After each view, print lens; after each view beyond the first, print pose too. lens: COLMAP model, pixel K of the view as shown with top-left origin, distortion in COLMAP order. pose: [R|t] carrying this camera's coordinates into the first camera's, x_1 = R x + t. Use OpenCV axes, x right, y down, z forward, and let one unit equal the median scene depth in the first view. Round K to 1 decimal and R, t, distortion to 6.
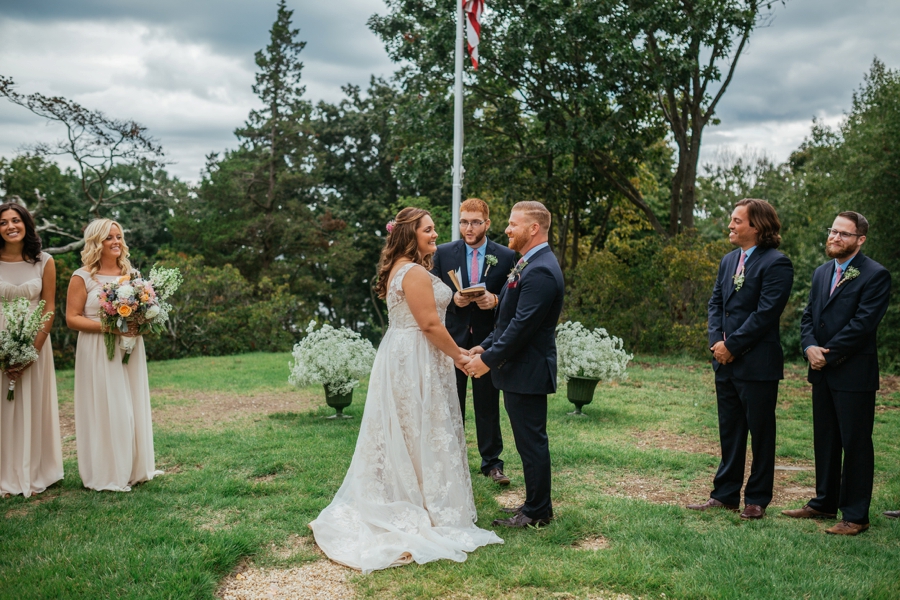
lens RADIAL K [[889.7, 0, 448.2], [0, 889.7, 301.0], [0, 0, 1]] dist [-0.016978, 0.000000]
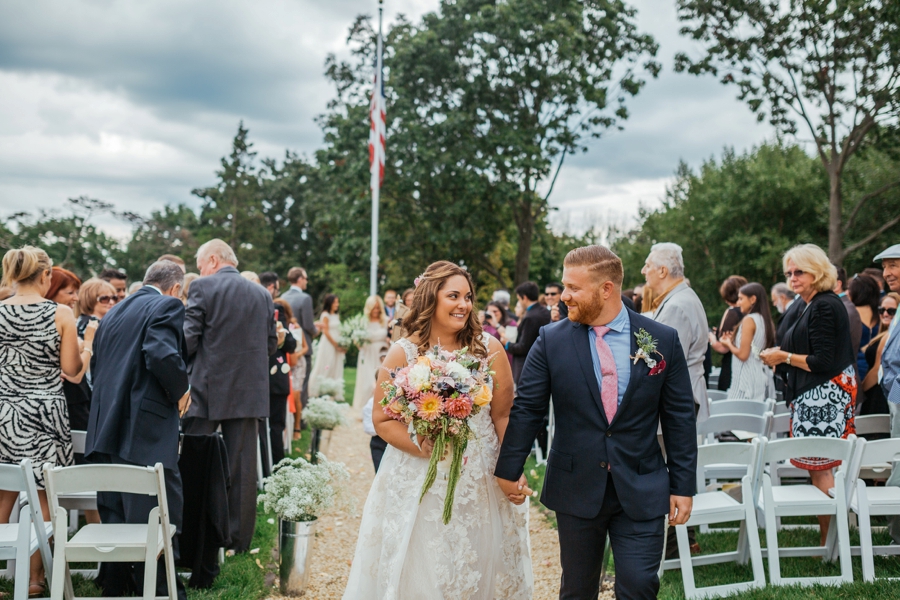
lens RADIAL K [[889.7, 0, 450.3], [0, 889.7, 302.4], [0, 0, 1]] dist [-0.016978, 0.000000]
pose [[0.992574, 0.006177, 0.121489, -0.016313], [-0.000077, 0.998741, -0.050157, 0.005952], [-0.121646, 0.049775, 0.991325, -0.212366]]
